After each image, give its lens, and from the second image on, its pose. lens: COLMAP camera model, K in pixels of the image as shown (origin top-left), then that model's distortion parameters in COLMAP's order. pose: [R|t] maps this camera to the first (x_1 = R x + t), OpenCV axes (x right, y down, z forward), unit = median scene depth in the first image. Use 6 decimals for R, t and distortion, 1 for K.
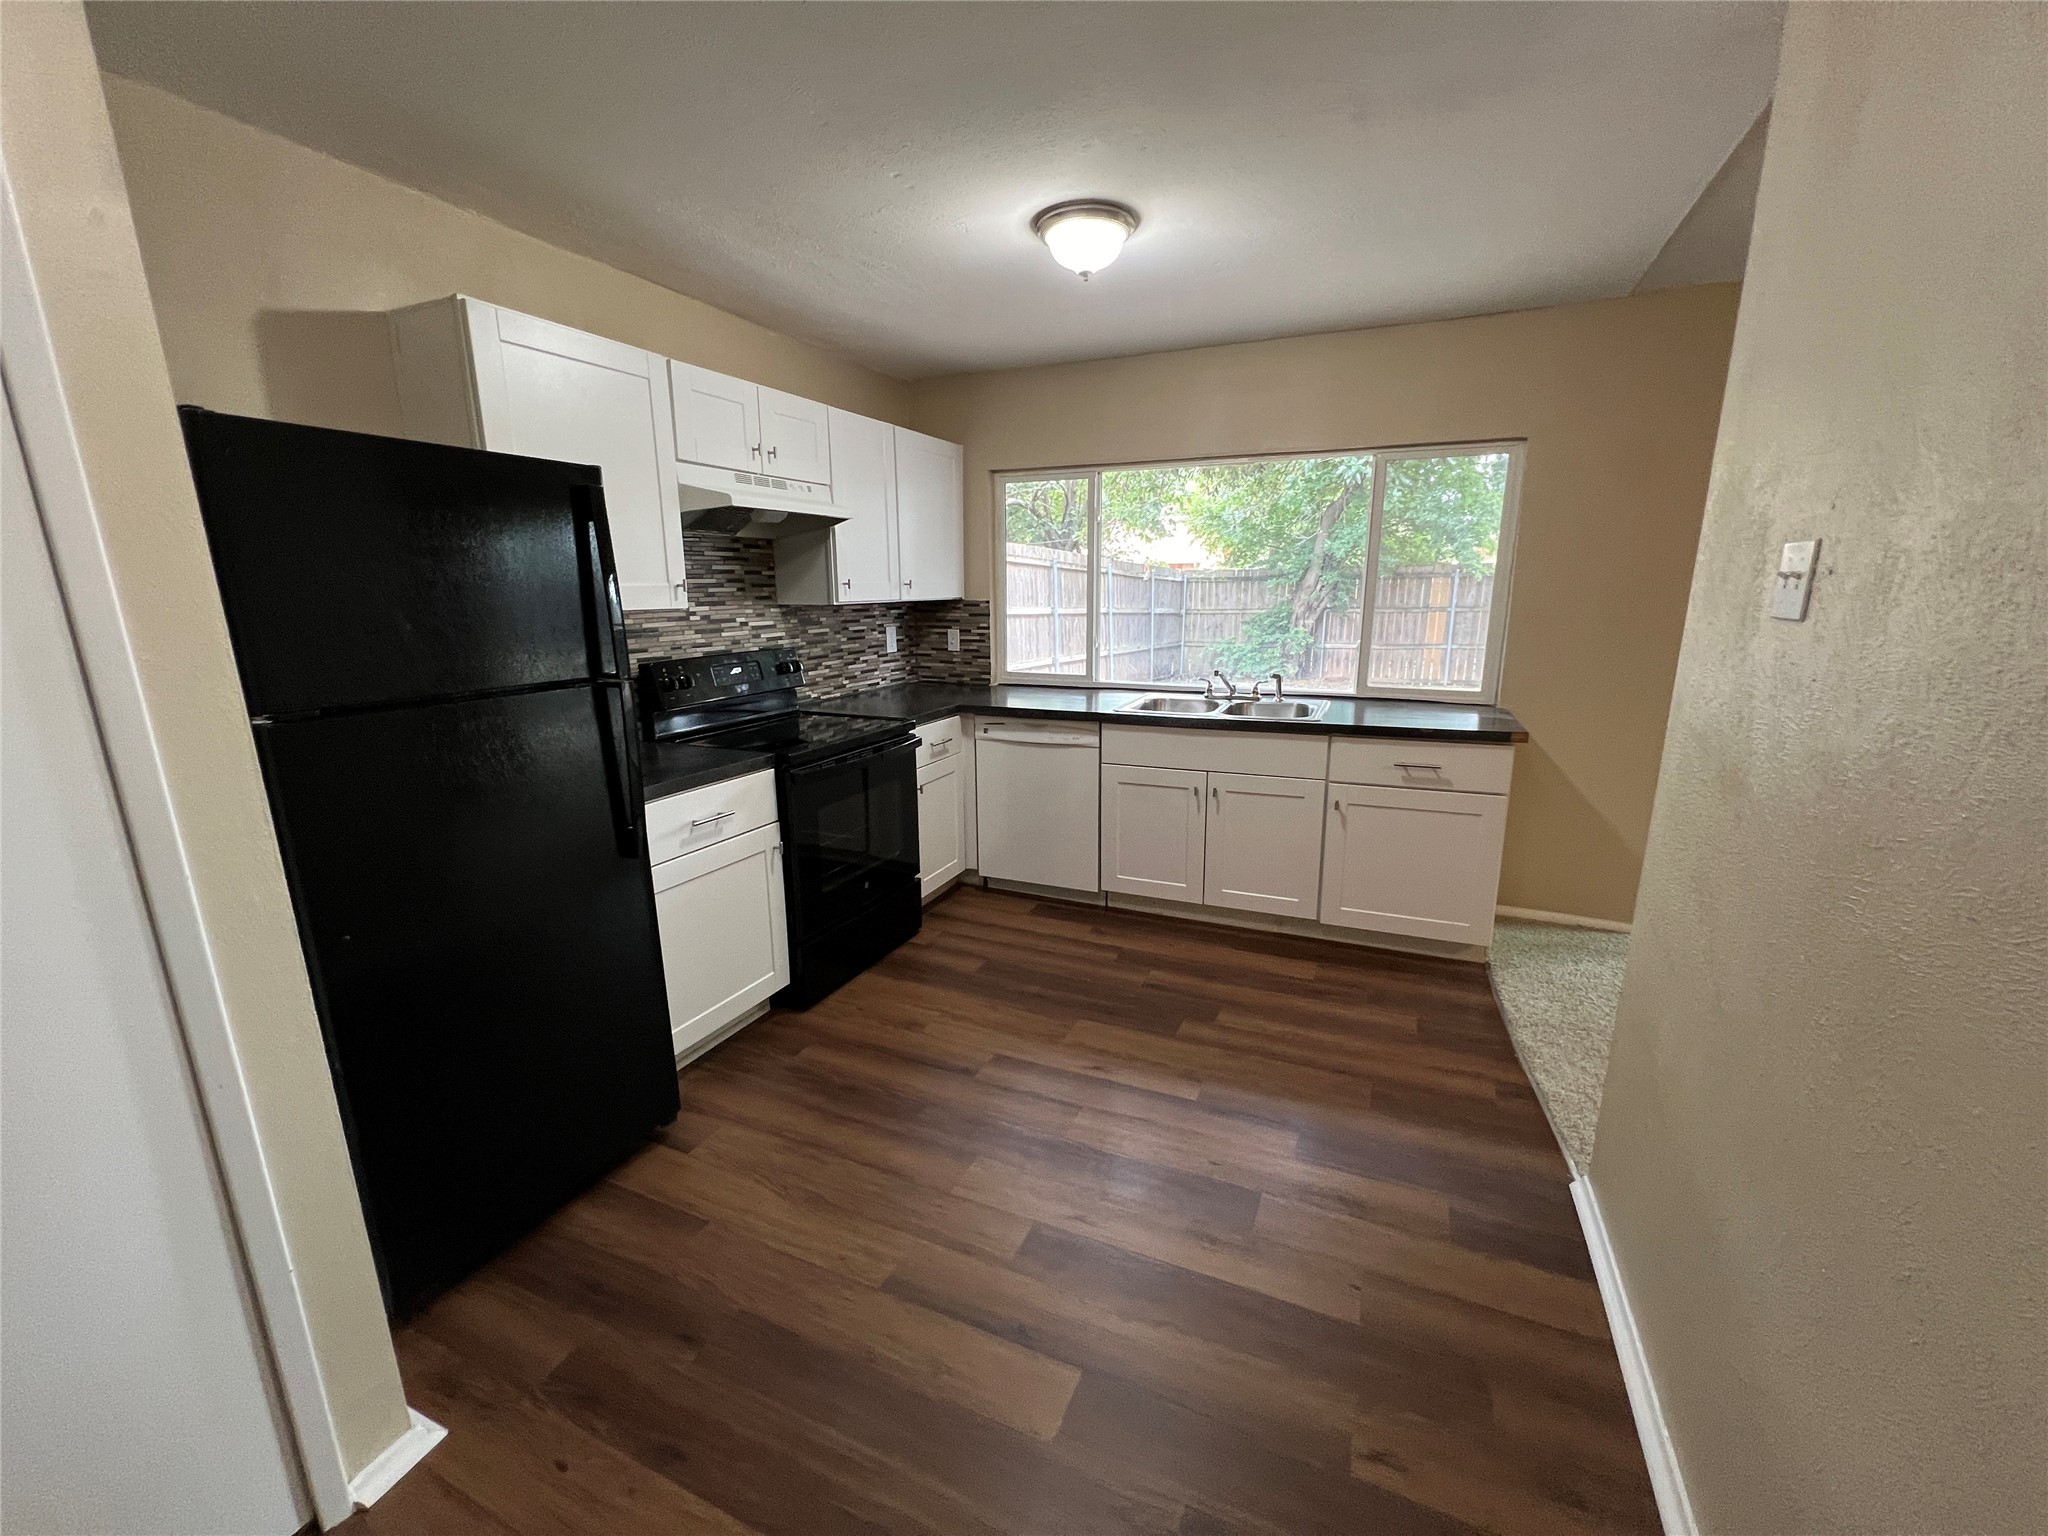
lens RADIAL K [[820.7, 0, 1021.9], [0, 820.7, 775.0], [0, 0, 1]] dist [-0.000451, 0.000096]
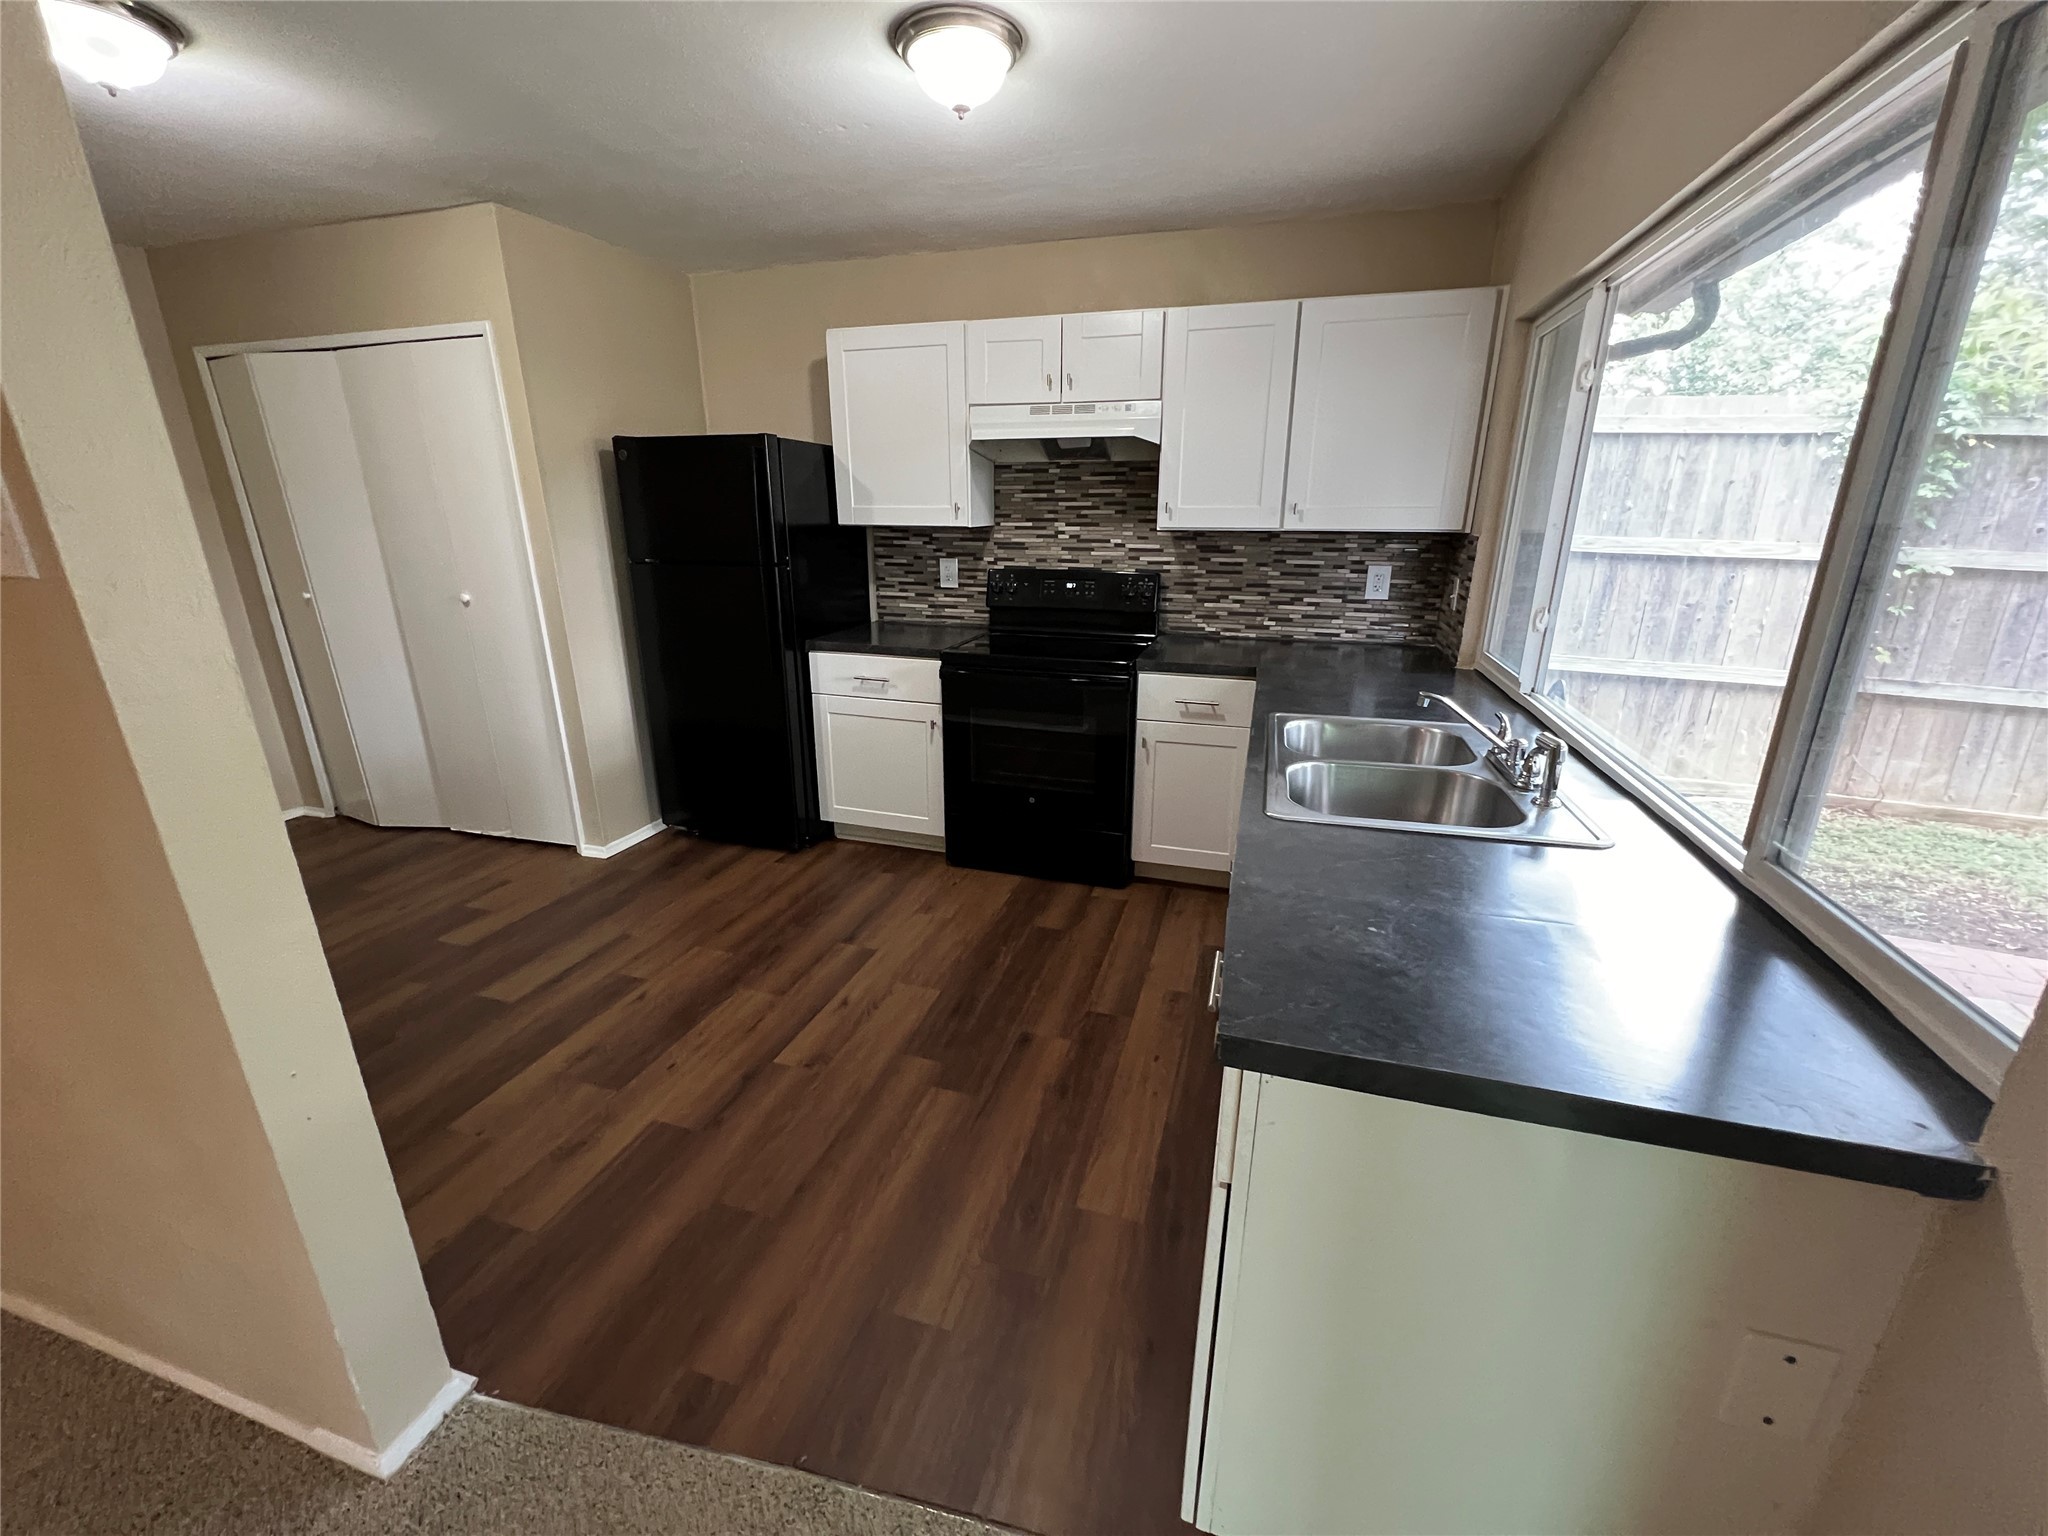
lens RADIAL K [[822.0, 0, 1024.9], [0, 822.0, 772.1], [0, 0, 1]] dist [-0.000278, -0.000231]
pose [[0.131275, 0.314447, -0.940154, 0.761930], [-0.227076, 0.932685, 0.280242, -0.186977], [0.964989, 0.176697, 0.193841, 0.753710]]
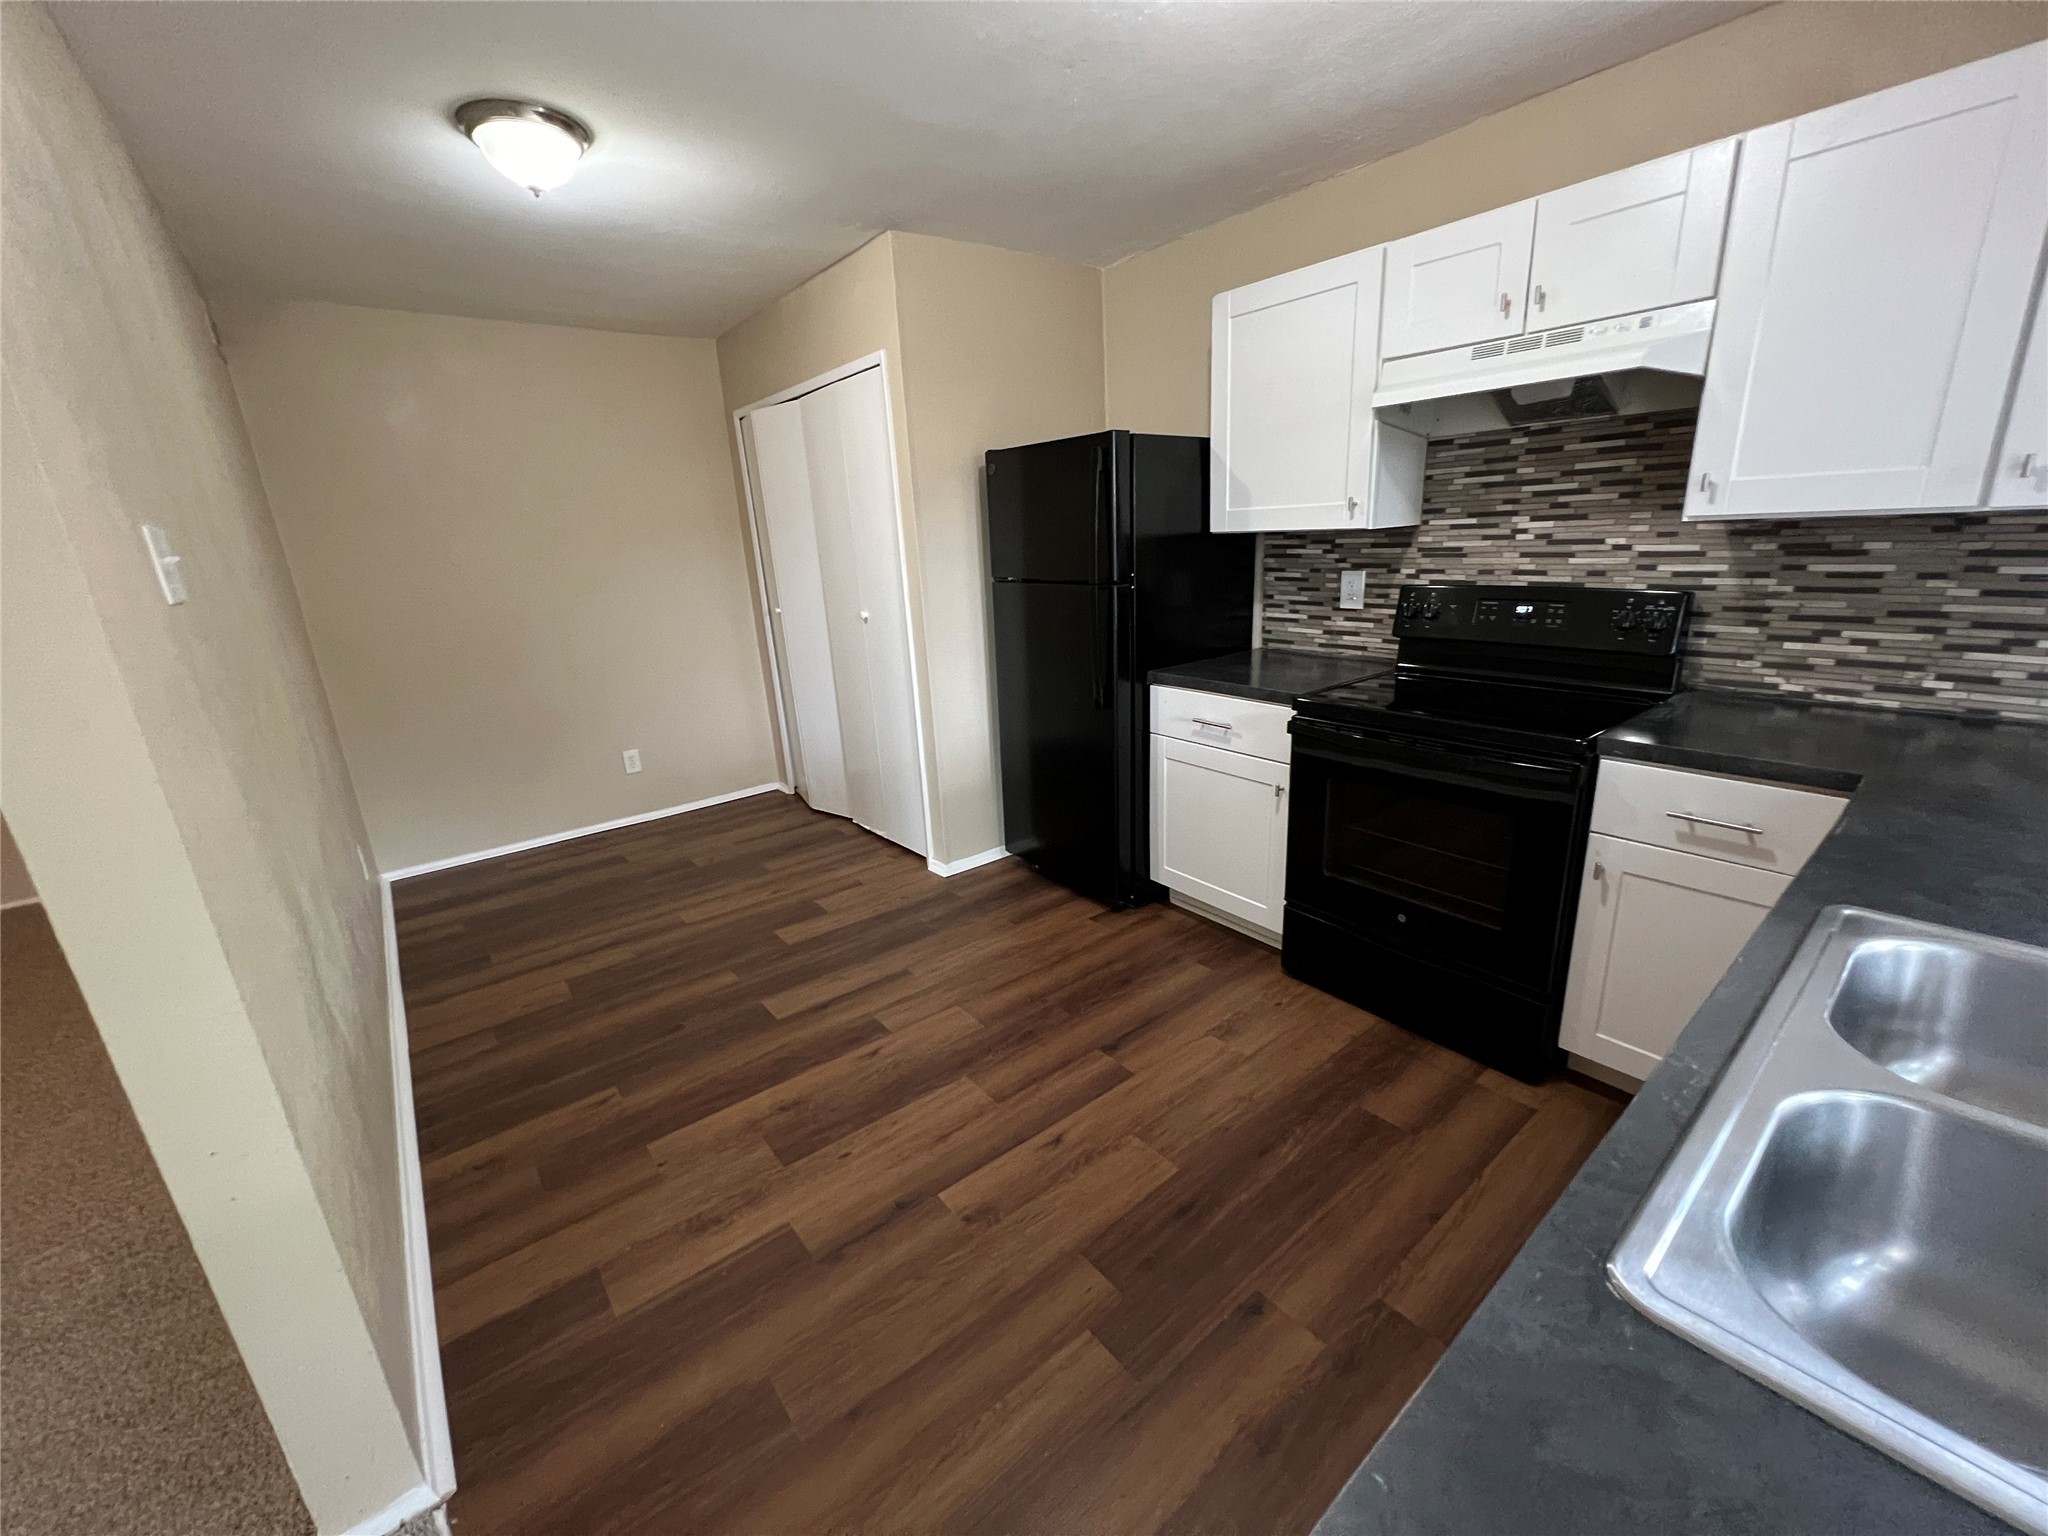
lens RADIAL K [[820.7, 0, 1028.1], [0, 820.7, 769.9], [0, 0, 1]] dist [-0.000451, 0.000096]
pose [[-0.449906, 0.285208, -0.846311, 0.524015], [-0.148964, 0.910394, 0.385995, -0.212550], [0.880565, 0.299731, -0.367106, 0.903390]]
